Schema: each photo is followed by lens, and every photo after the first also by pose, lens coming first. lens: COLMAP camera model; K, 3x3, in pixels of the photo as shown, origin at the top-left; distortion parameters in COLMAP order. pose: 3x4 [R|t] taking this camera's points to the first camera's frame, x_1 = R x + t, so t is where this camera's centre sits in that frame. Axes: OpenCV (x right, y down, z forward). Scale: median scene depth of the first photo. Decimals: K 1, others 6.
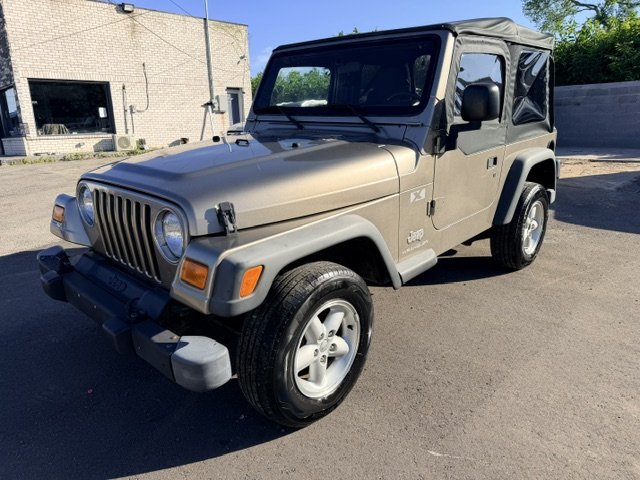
lens RADIAL K [[457.8, 0, 320.0], [0, 457.8, 240.0], [0, 0, 1]] dist [-0.001949, -0.000266]
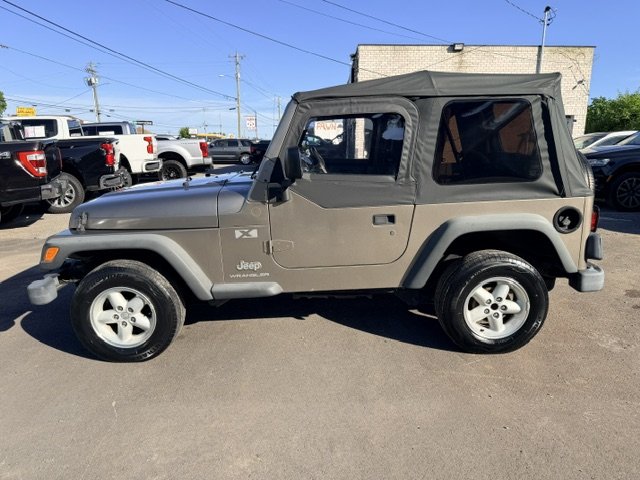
lens RADIAL K [[452.0, 0, 320.0], [0, 452.0, 240.0], [0, 0, 1]] dist [0.057545, -0.070958]
pose [[0.682260, 0.174740, -0.709920, 0.966561], [-0.207446, 0.977378, 0.041208, -0.136524], [0.701061, 0.119155, 0.703076, 0.227336]]
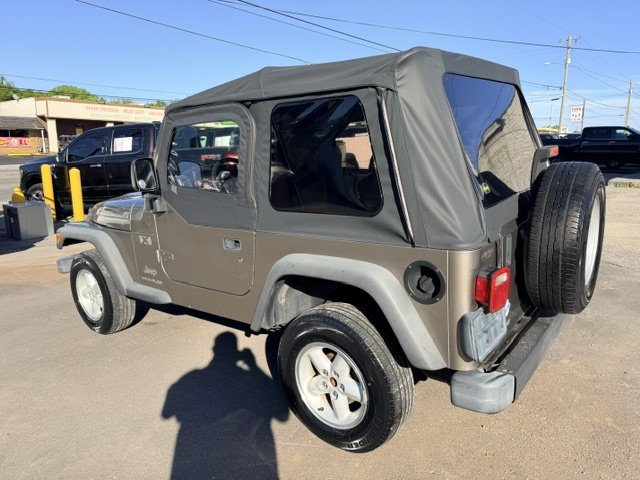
lens RADIAL K [[457.8, 0, 320.0], [0, 457.8, 240.0], [0, 0, 1]] dist [-0.001949, -0.000266]
pose [[0.066520, 0.234449, -0.969850, 1.196161], [-0.249733, 0.944978, 0.211307, -0.393752], [0.966027, 0.228147, 0.121410, 1.049918]]
